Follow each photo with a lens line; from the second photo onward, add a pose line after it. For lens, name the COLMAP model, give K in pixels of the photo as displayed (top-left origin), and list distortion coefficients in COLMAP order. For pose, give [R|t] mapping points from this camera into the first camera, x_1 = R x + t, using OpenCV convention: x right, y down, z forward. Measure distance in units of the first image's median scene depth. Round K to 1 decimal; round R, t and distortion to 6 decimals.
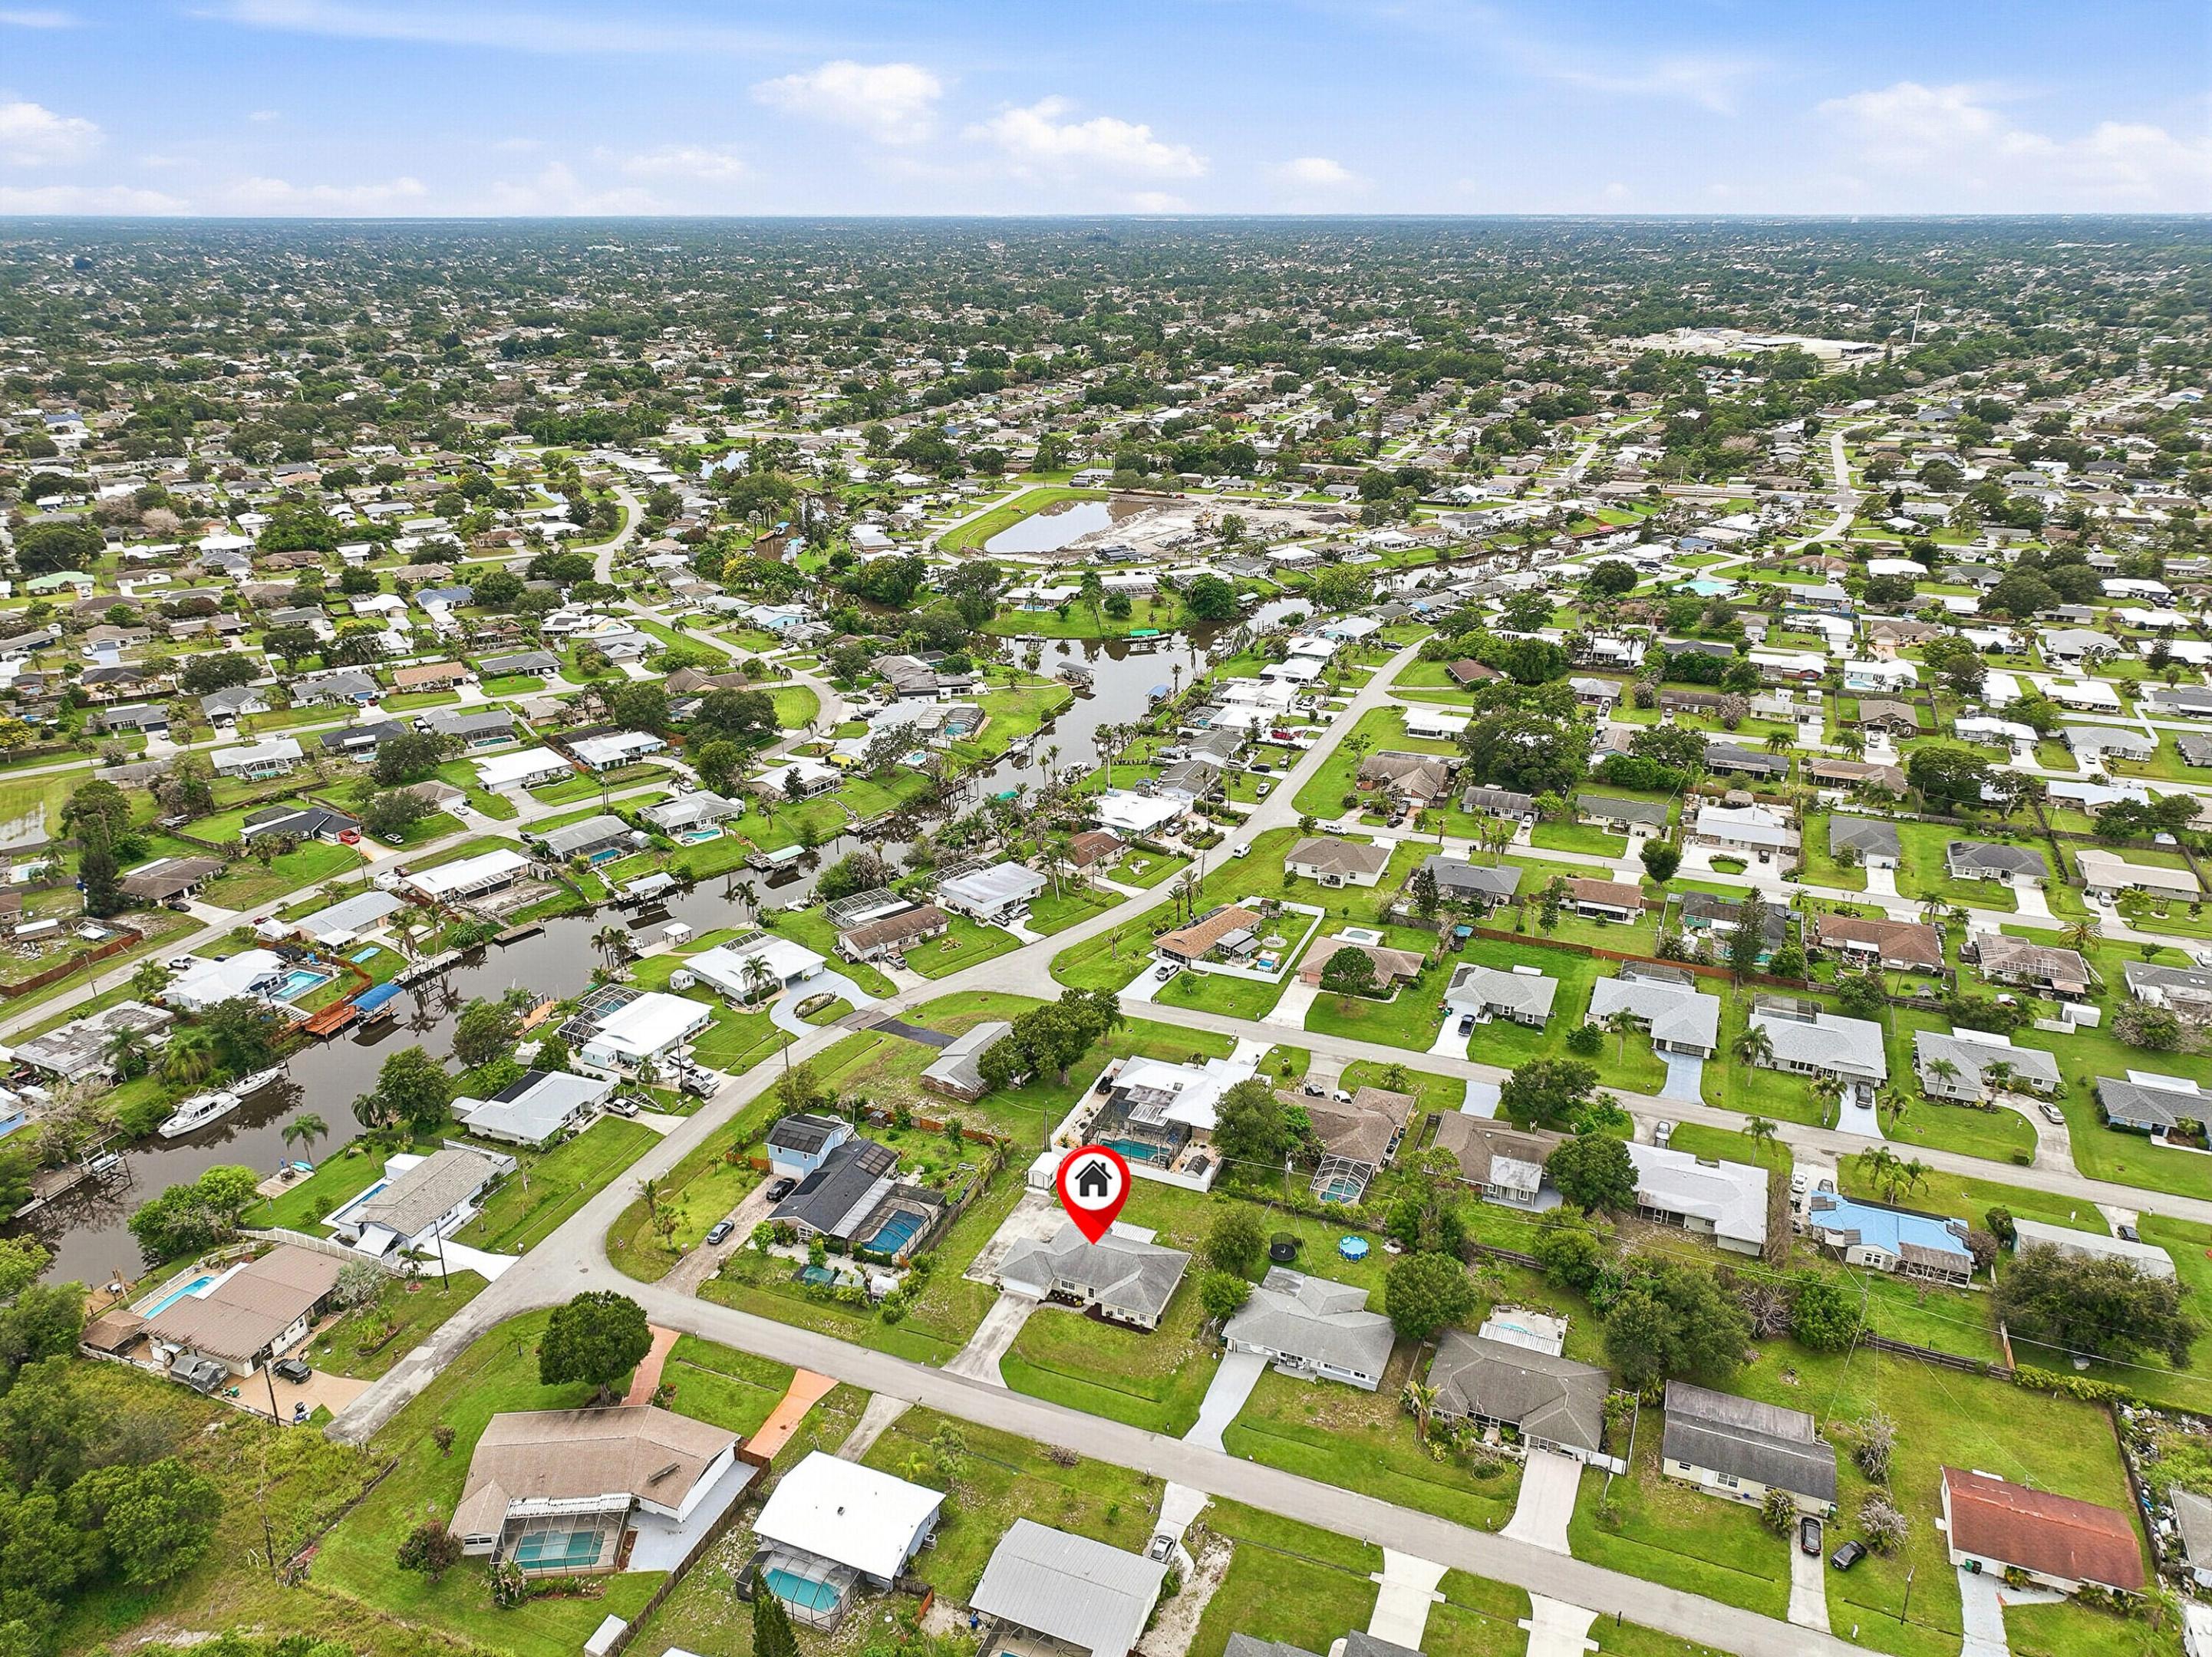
lens RADIAL K [[1553.2, 0, 1098.0], [0, 1553.2, 832.9], [0, 0, 1]] dist [-0.000681, 0.016500]
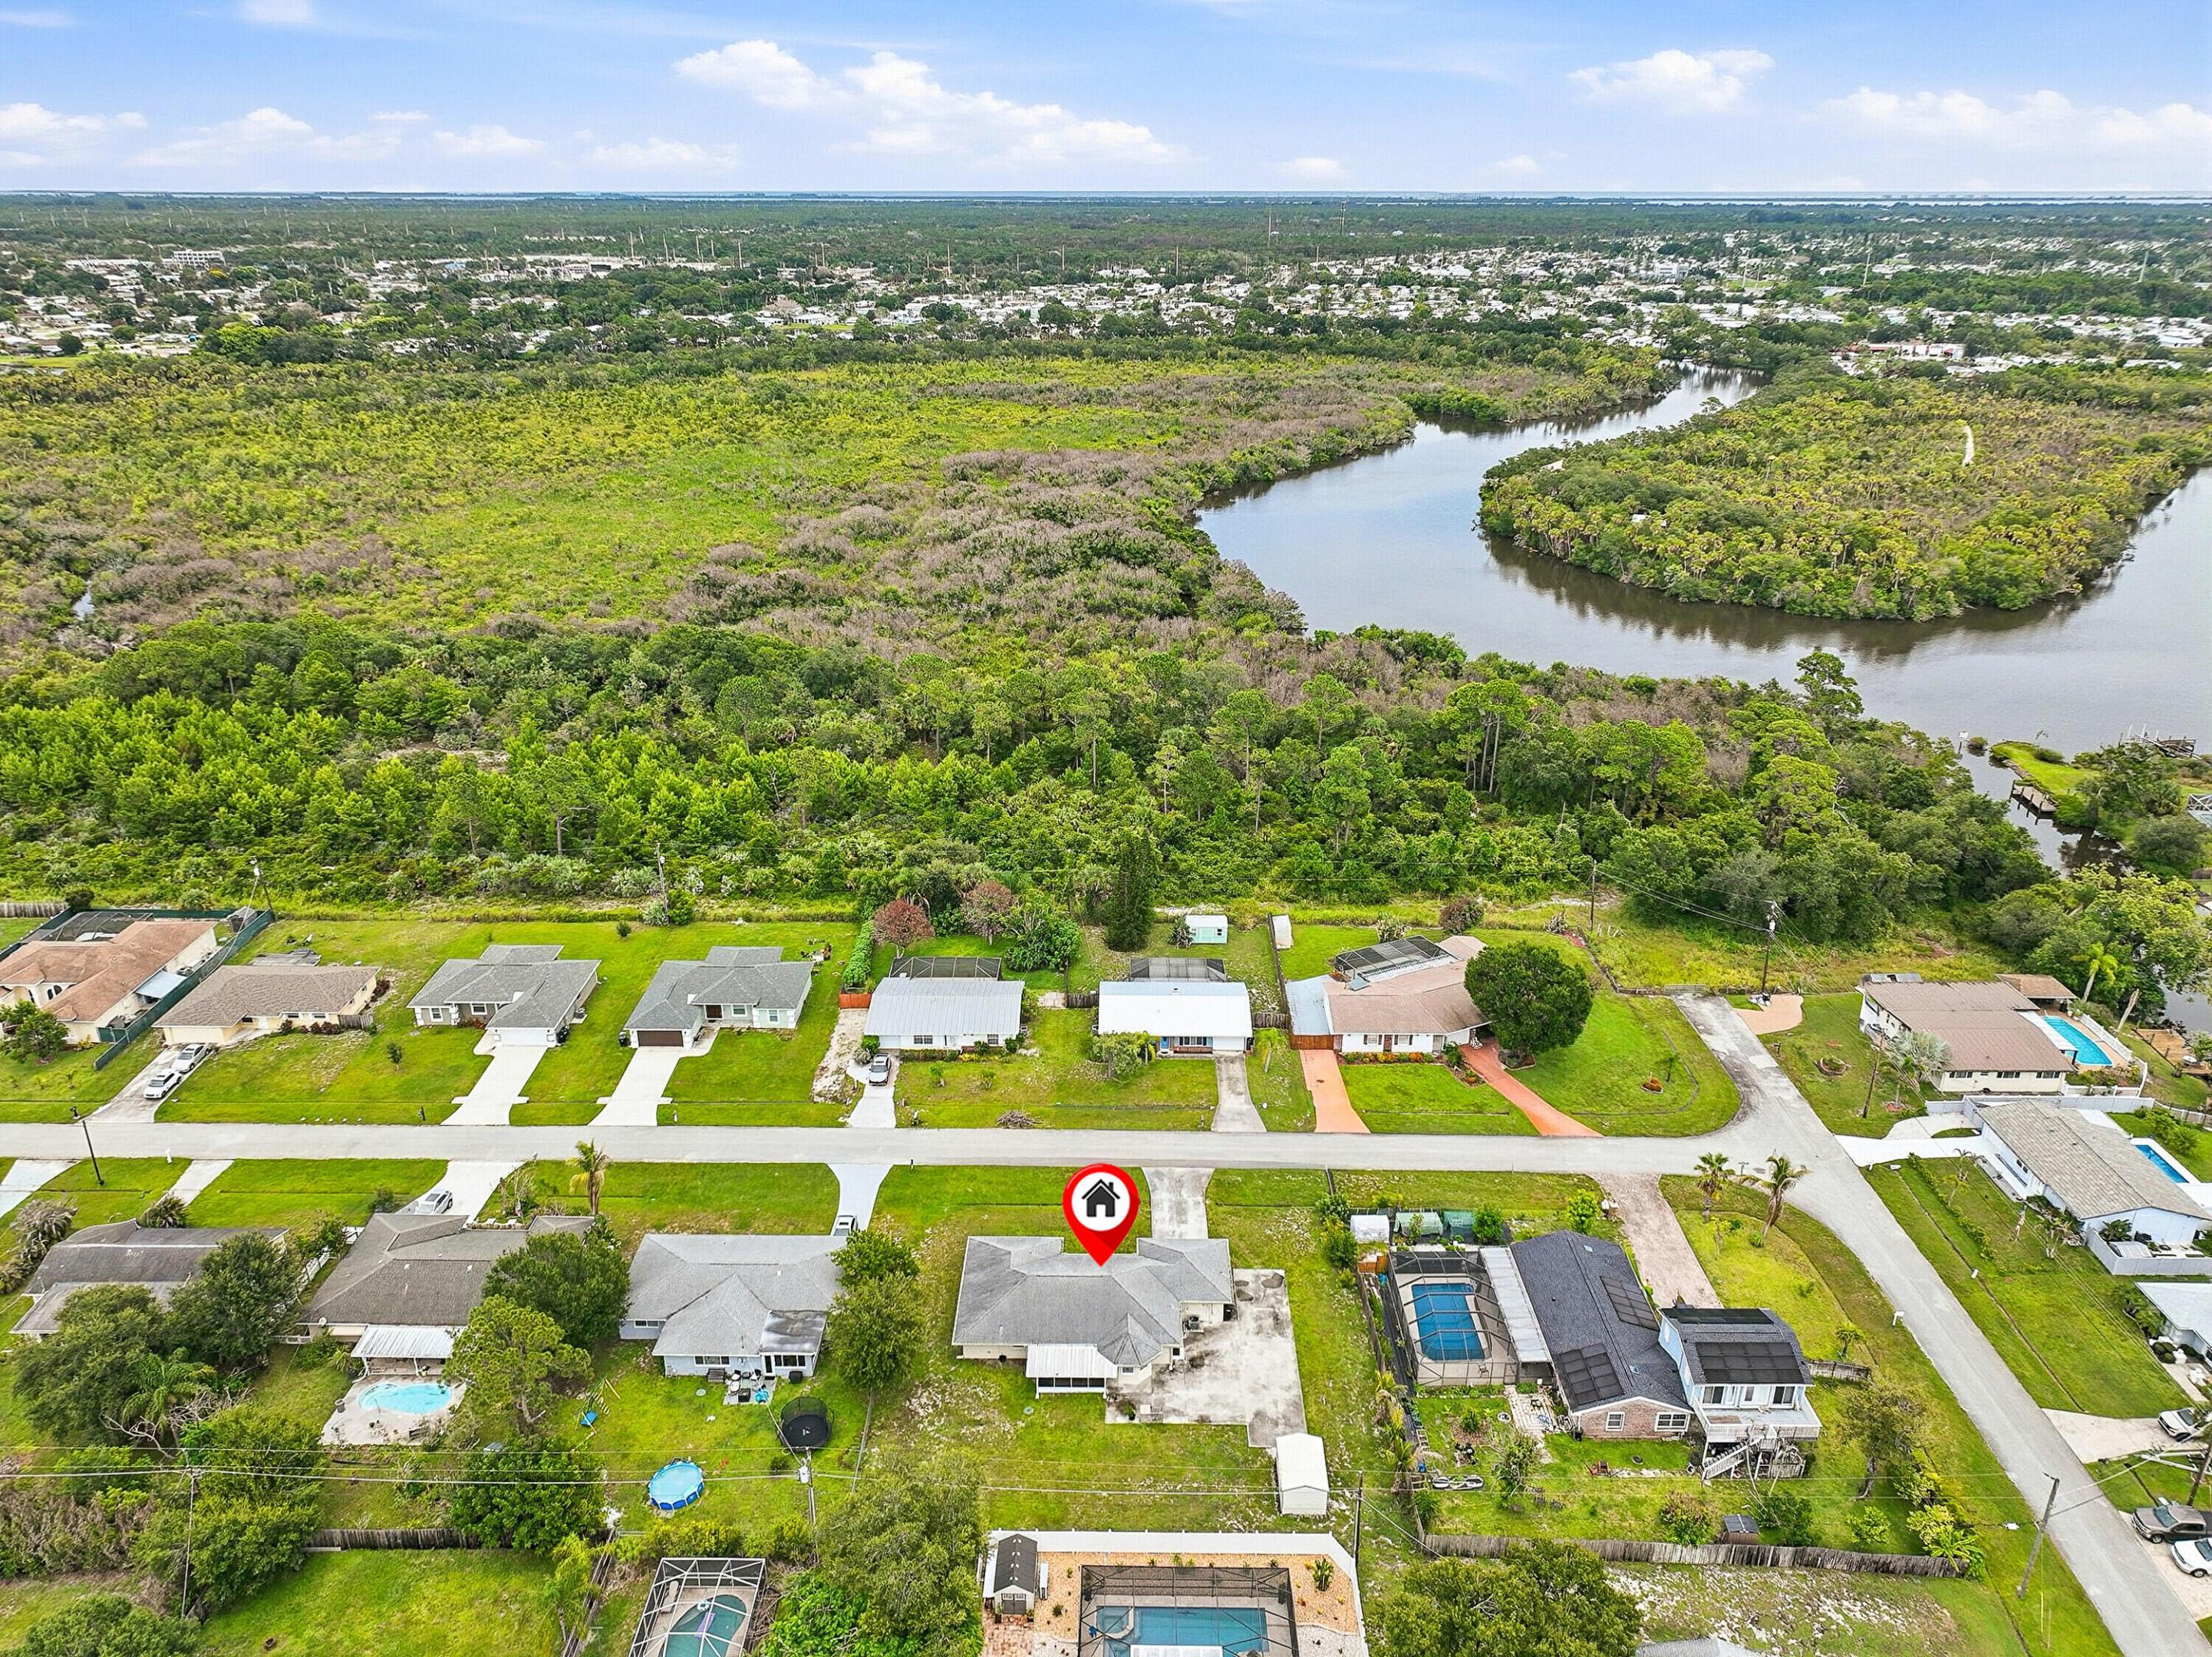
lens RADIAL K [[1553.2, 0, 1101.2], [0, 1553.2, 834.7], [0, 0, 1]] dist [-0.000681, 0.016500]
pose [[-0.929874, 0.142181, -0.339291, 0.186731], [-0.138384, 0.719362, 0.680712, -0.293517], [0.340857, 0.679929, -0.649240, 1.306554]]
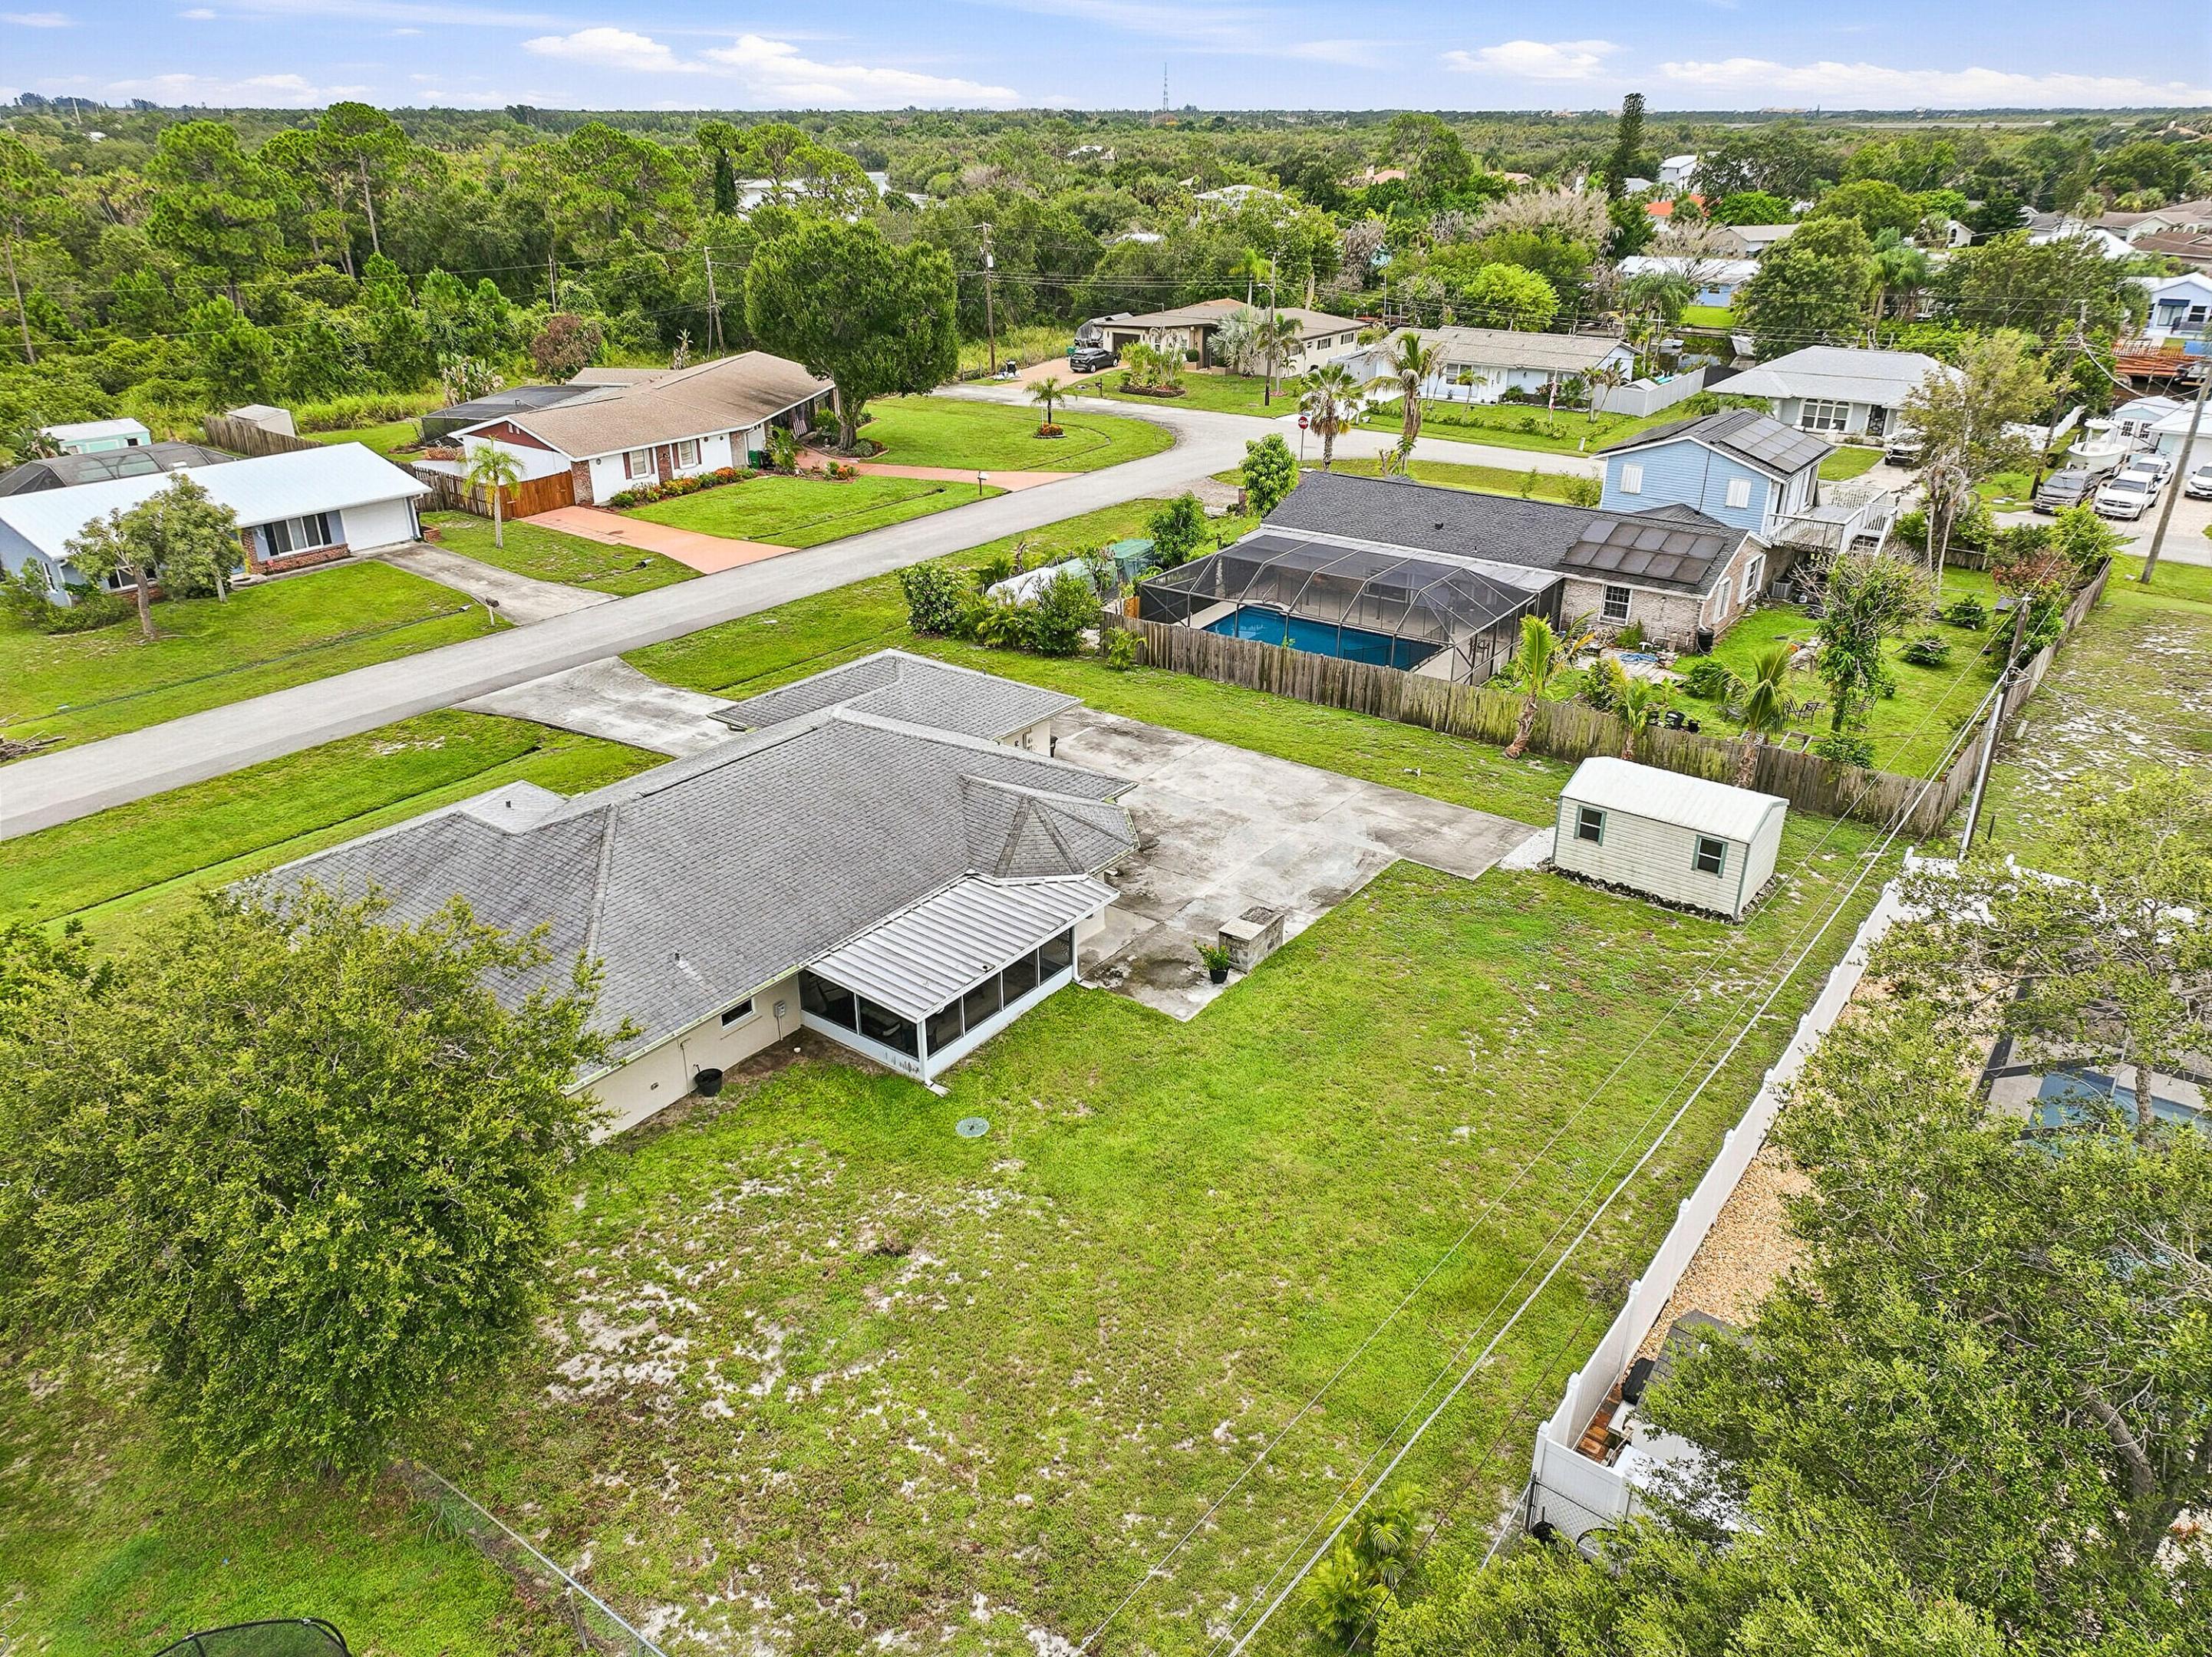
lens RADIAL K [[1553.2, 0, 1110.5], [0, 1553.2, 836.7], [0, 0, 1]] dist [-0.000681, 0.016500]
pose [[-0.245469, 0.412244, -0.877382, 0.166222], [-0.364140, 0.799583, 0.477566, 0.171628], [0.898413, 0.436718, -0.046159, 1.066134]]
